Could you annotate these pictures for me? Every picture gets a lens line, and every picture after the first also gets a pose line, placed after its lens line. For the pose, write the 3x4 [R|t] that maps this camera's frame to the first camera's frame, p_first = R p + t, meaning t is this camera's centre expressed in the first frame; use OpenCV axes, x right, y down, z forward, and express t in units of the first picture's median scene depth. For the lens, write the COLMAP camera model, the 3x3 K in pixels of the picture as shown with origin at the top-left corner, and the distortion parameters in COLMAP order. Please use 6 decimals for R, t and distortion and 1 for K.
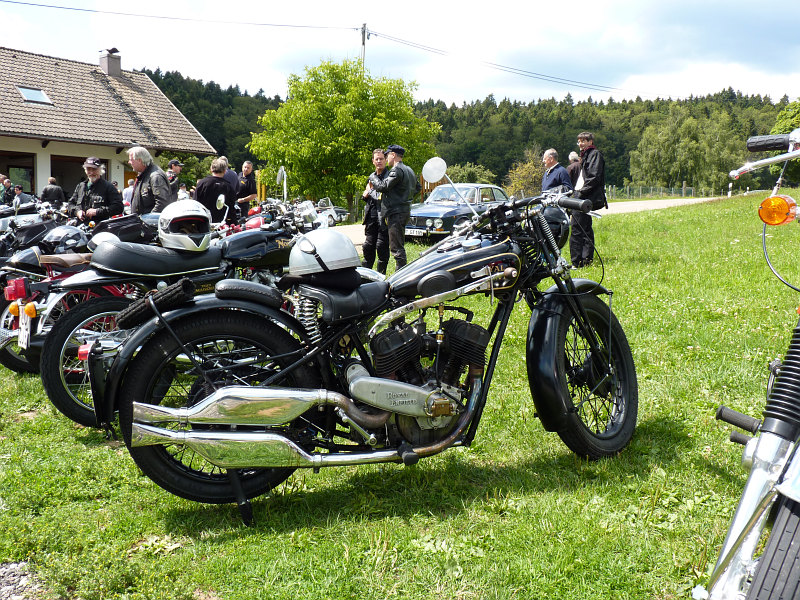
lens RADIAL K [[726.7, 0, 402.3], [0, 726.7, 302.7], [0, 0, 1]] dist [-0.011424, -0.004910]
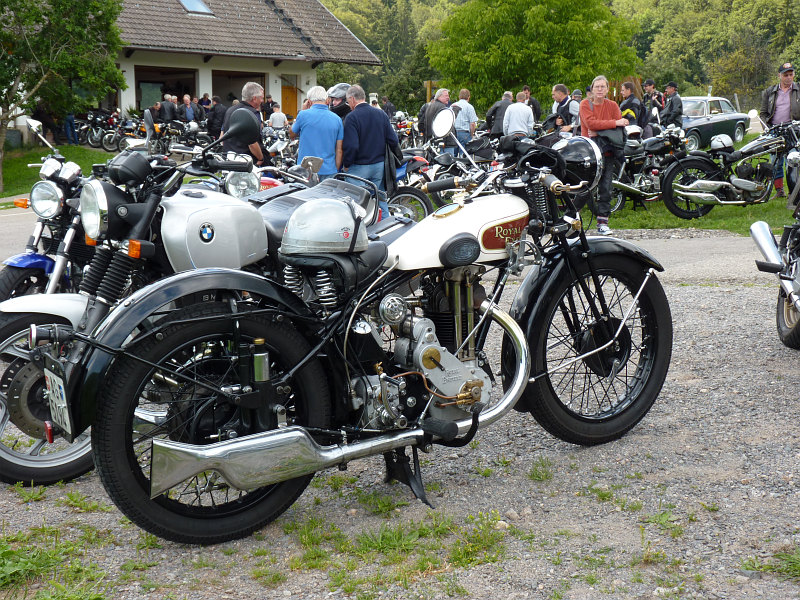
lens RADIAL K [[1043.0, 0, 396.0], [0, 1043.0, 297.6], [0, 0, 1]] dist [0.021071, 0.000000]
pose [[0.990825, 0.001950, -0.135135, -0.893312], [0.003316, 0.999244, 0.038730, 0.431540], [0.135108, -0.038823, 0.990070, -3.741955]]
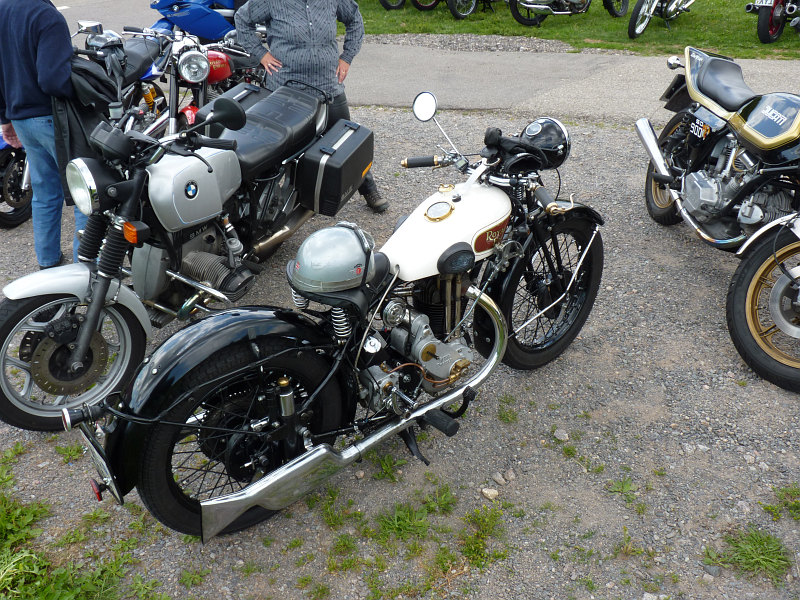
lens RADIAL K [[736.2, 0, 399.6], [0, 736.2, 300.5], [0, 0, 1]] dist [-0.054495, 0.000000]
pose [[0.999715, -0.009353, 0.021949, -1.082584], [0.000201, 0.923226, 0.384257, 0.105485], [-0.023858, -0.384143, 0.922965, -3.377535]]
